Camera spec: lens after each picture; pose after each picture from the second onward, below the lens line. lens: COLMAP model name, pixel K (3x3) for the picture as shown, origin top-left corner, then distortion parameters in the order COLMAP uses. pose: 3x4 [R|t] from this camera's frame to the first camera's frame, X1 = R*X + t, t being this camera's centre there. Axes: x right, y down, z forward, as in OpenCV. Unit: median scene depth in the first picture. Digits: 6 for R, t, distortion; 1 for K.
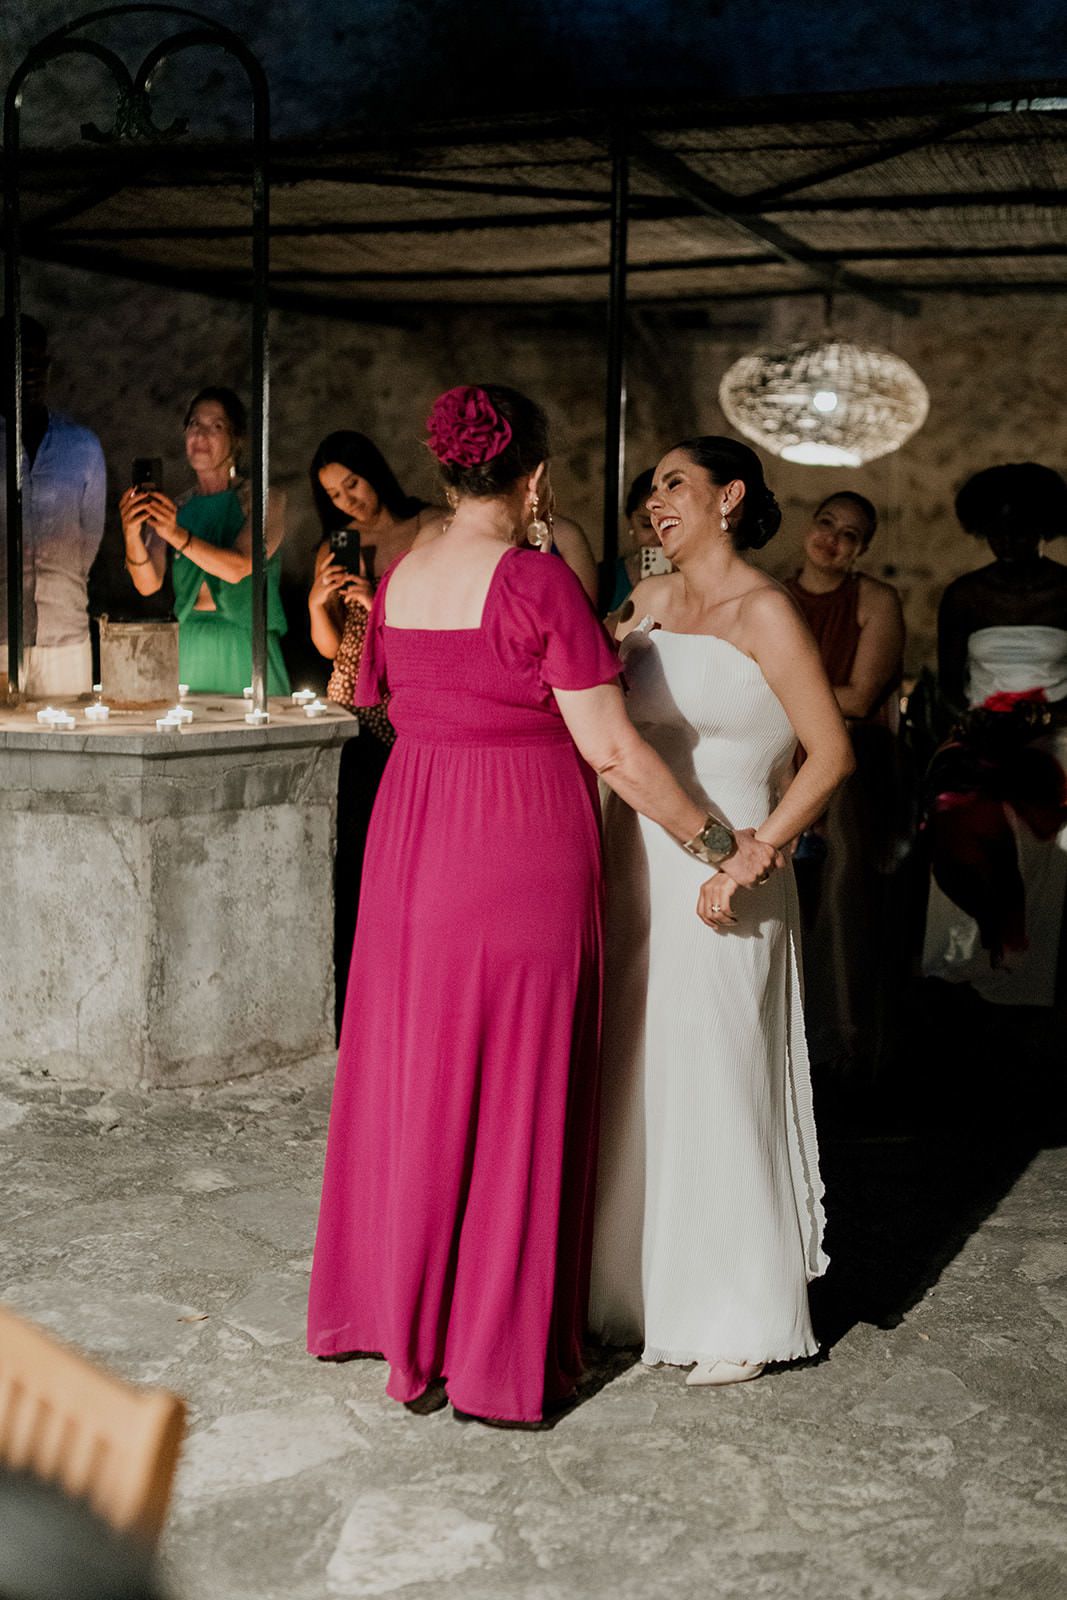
lens RADIAL K [[2325.5, 0, 533.6], [0, 2325.5, 823.5], [0, 0, 1]] dist [-0.062562, -0.140651]
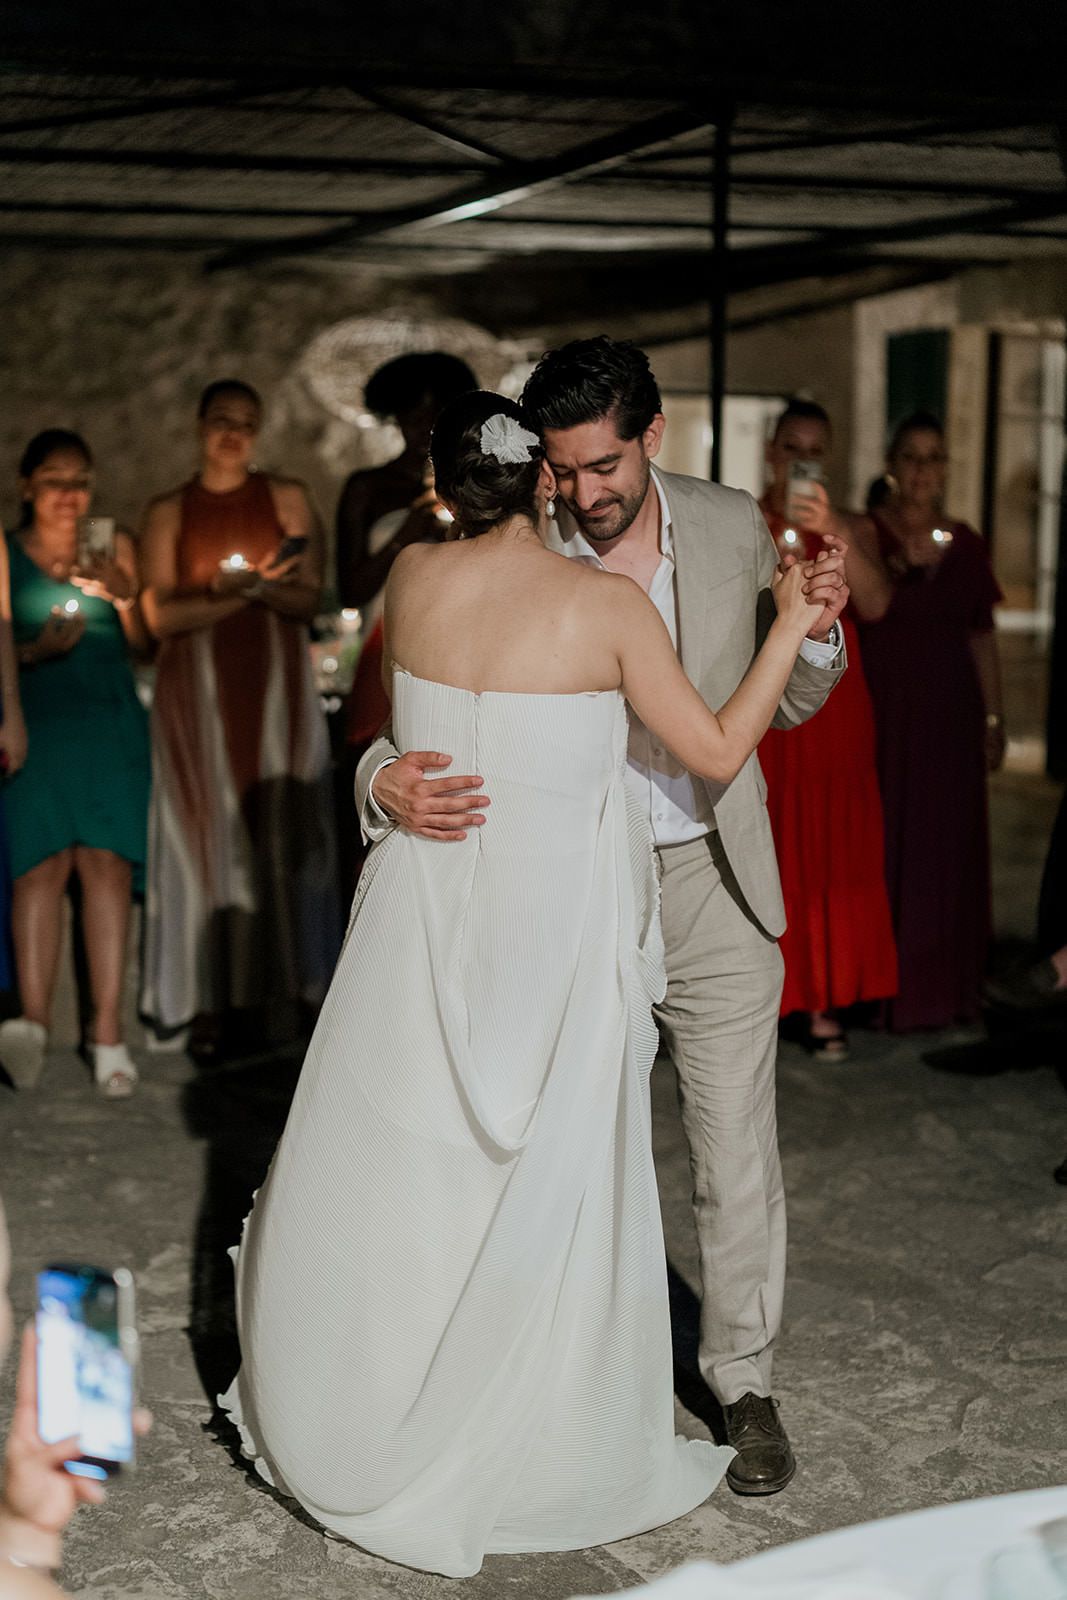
lens RADIAL K [[2330.9, 0, 535.5], [0, 2330.9, 799.0], [0, 0, 1]] dist [-0.089896, -0.021631]
pose [[0.787566, -0.088203, 0.609885, -0.342664], [0.080089, 0.995960, 0.040617, -0.025789], [-0.611003, 0.016857, 0.791449, 0.126780]]
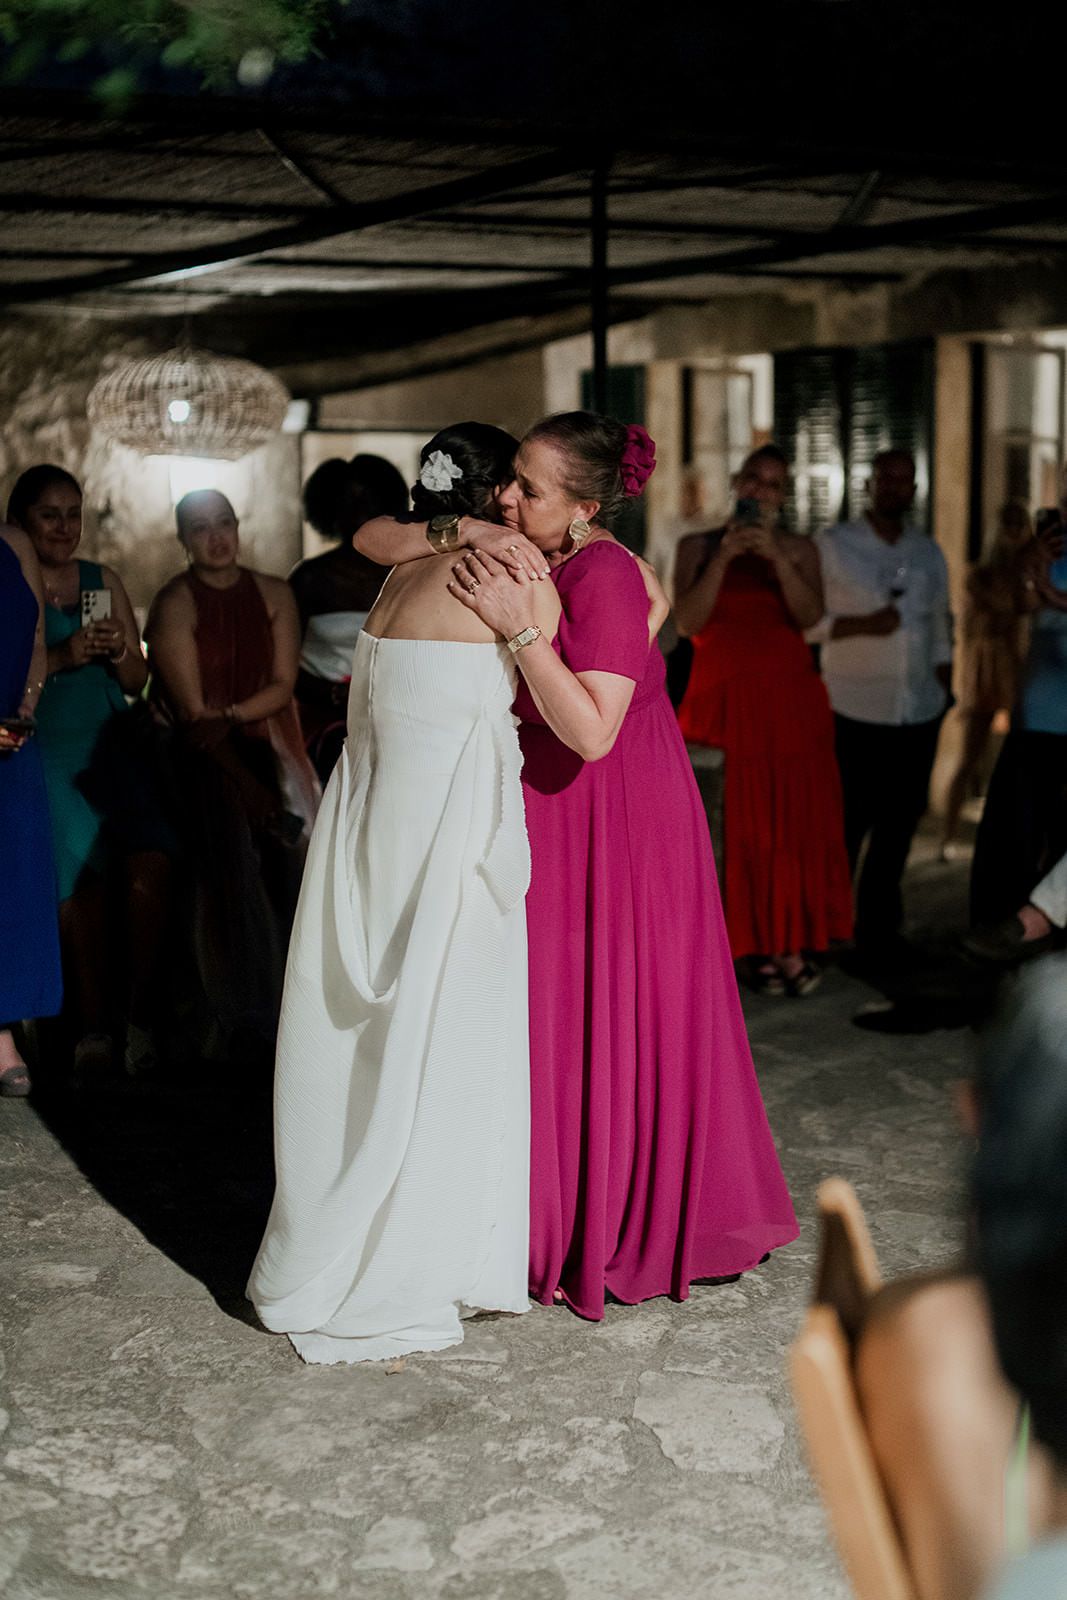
lens RADIAL K [[2334.4, 0, 581.0], [0, 2334.4, 800.4], [0, 0, 1]] dist [-0.074963, -0.056621]
pose [[0.627938, -0.112353, 0.770111, -0.507146], [0.122814, 0.991431, 0.044501, -0.029628], [-0.768512, 0.066636, 0.636356, 0.208453]]
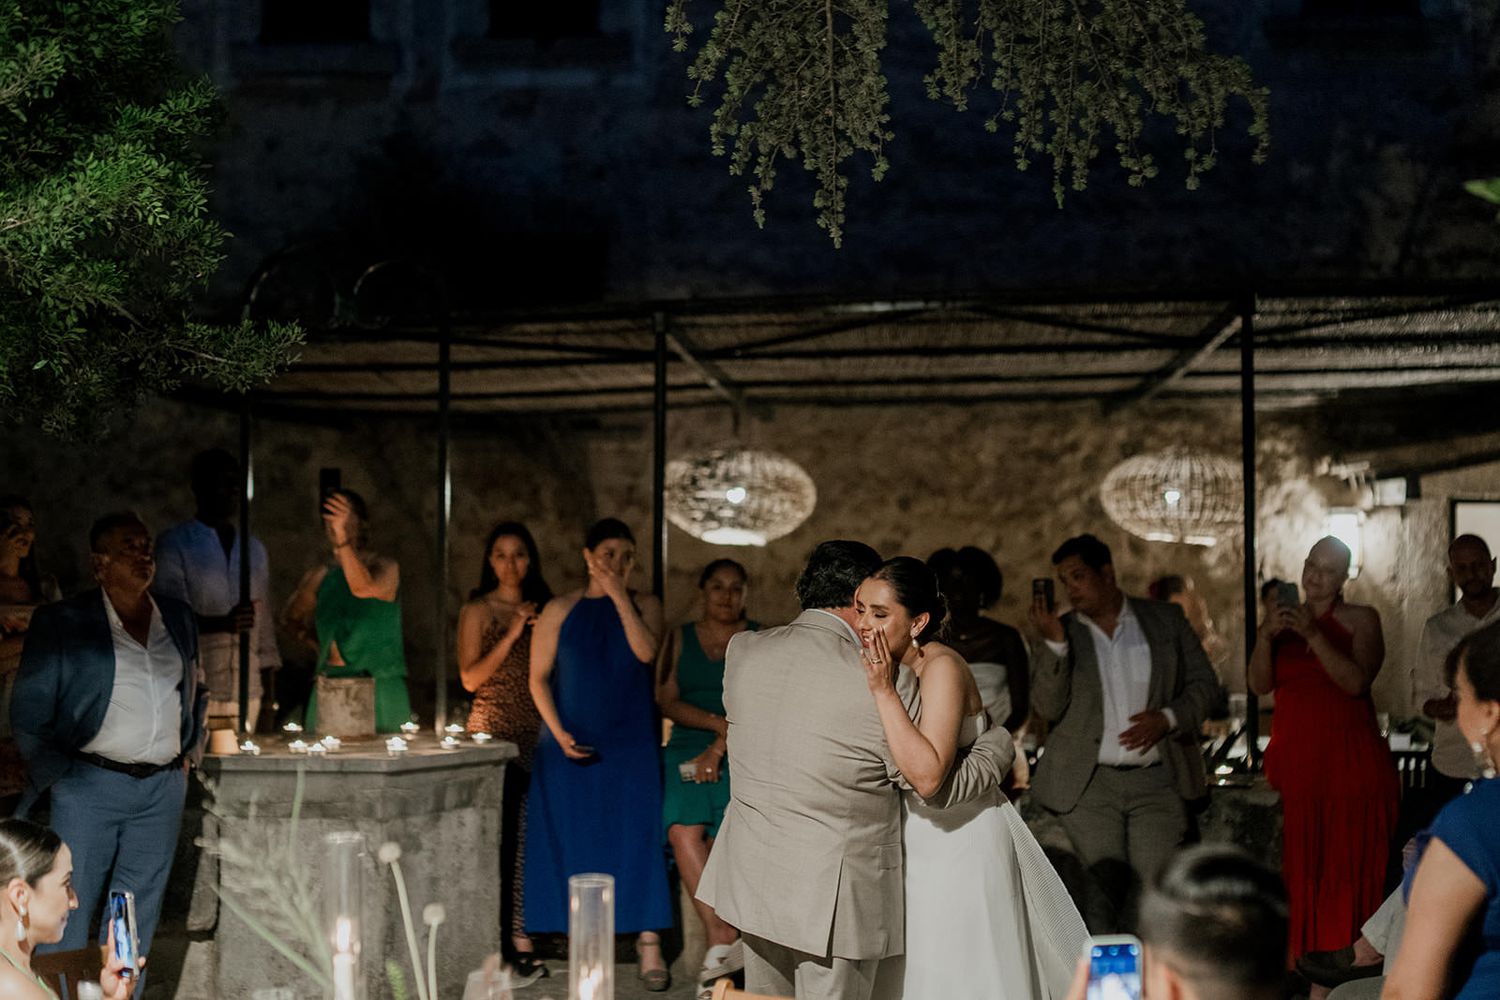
lens RADIAL K [[2275.9, 0, 755.1], [0, 2275.9, 507.0], [0, 0, 1]] dist [-0.081444, -0.078773]
pose [[0.975788, -0.007382, 0.218592, -0.201724], [0.042124, 0.987062, -0.154705, 0.026631], [-0.214622, 0.160167, 0.963475, -0.303347]]
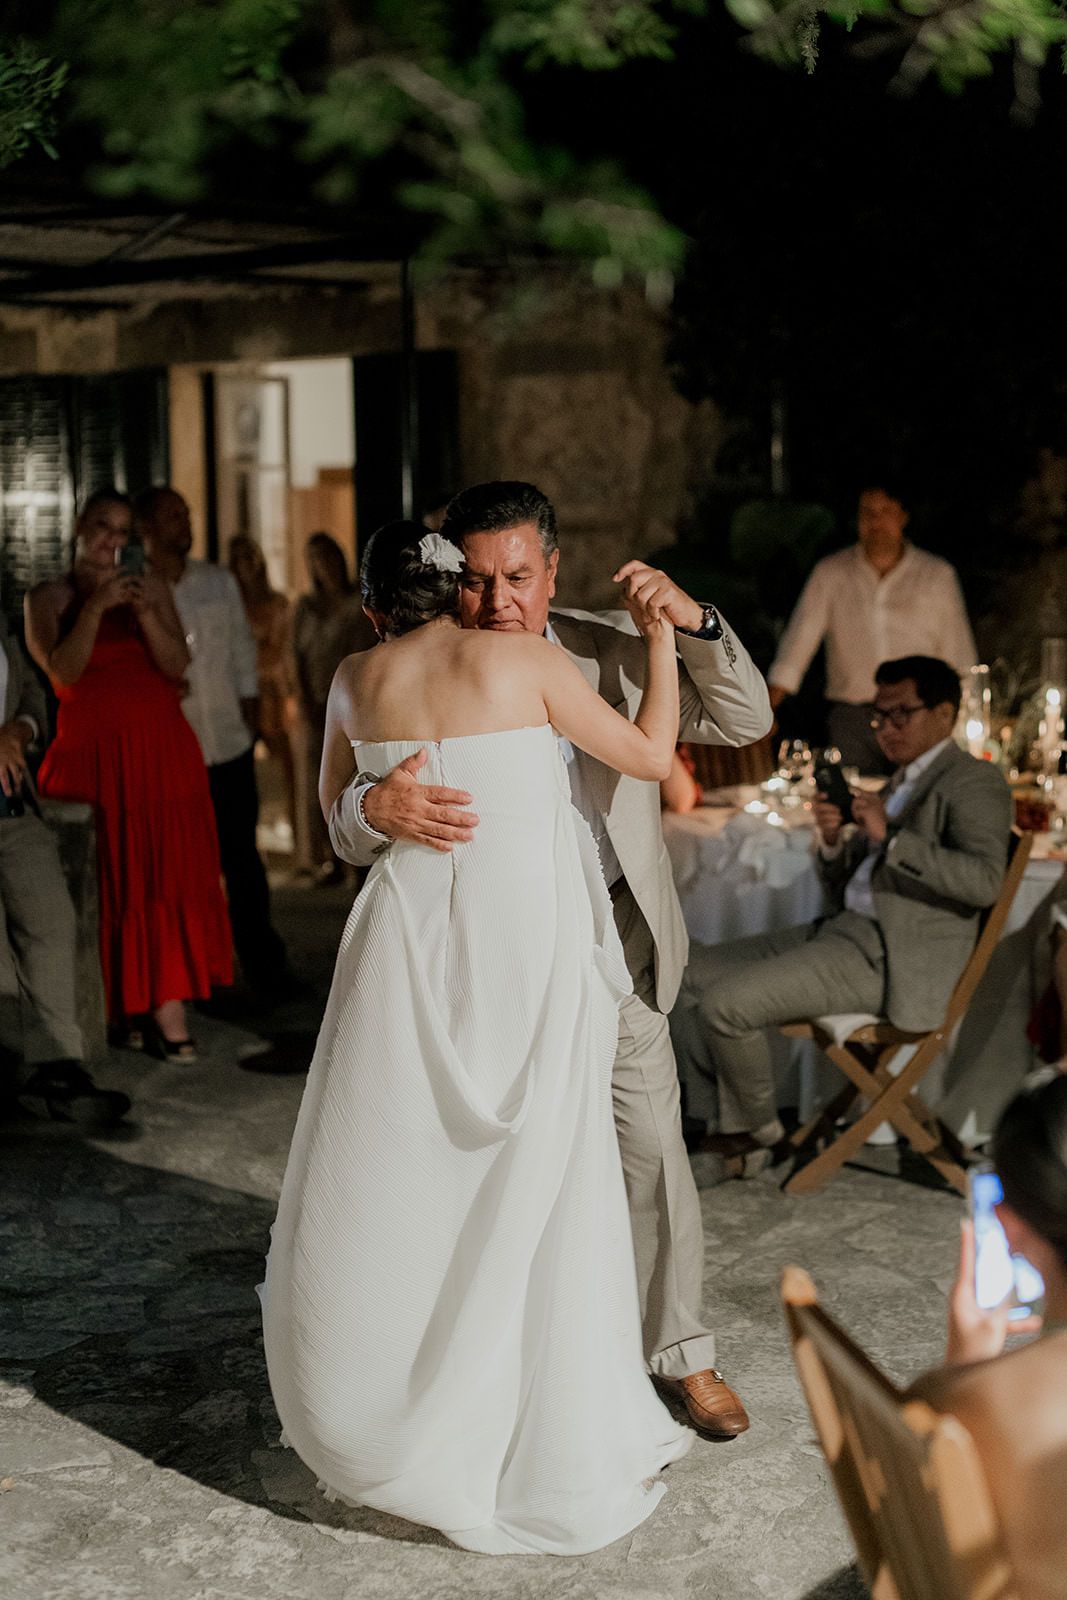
lens RADIAL K [[2334.4, 0, 581.0], [0, 2334.4, 800.4], [0, 0, 1]] dist [-0.074963, -0.056621]
pose [[0.285997, -0.136777, 0.948419, -0.571099], [0.149571, 0.984001, 0.096805, -0.065205], [-0.946485, 0.114170, 0.301879, 0.305539]]
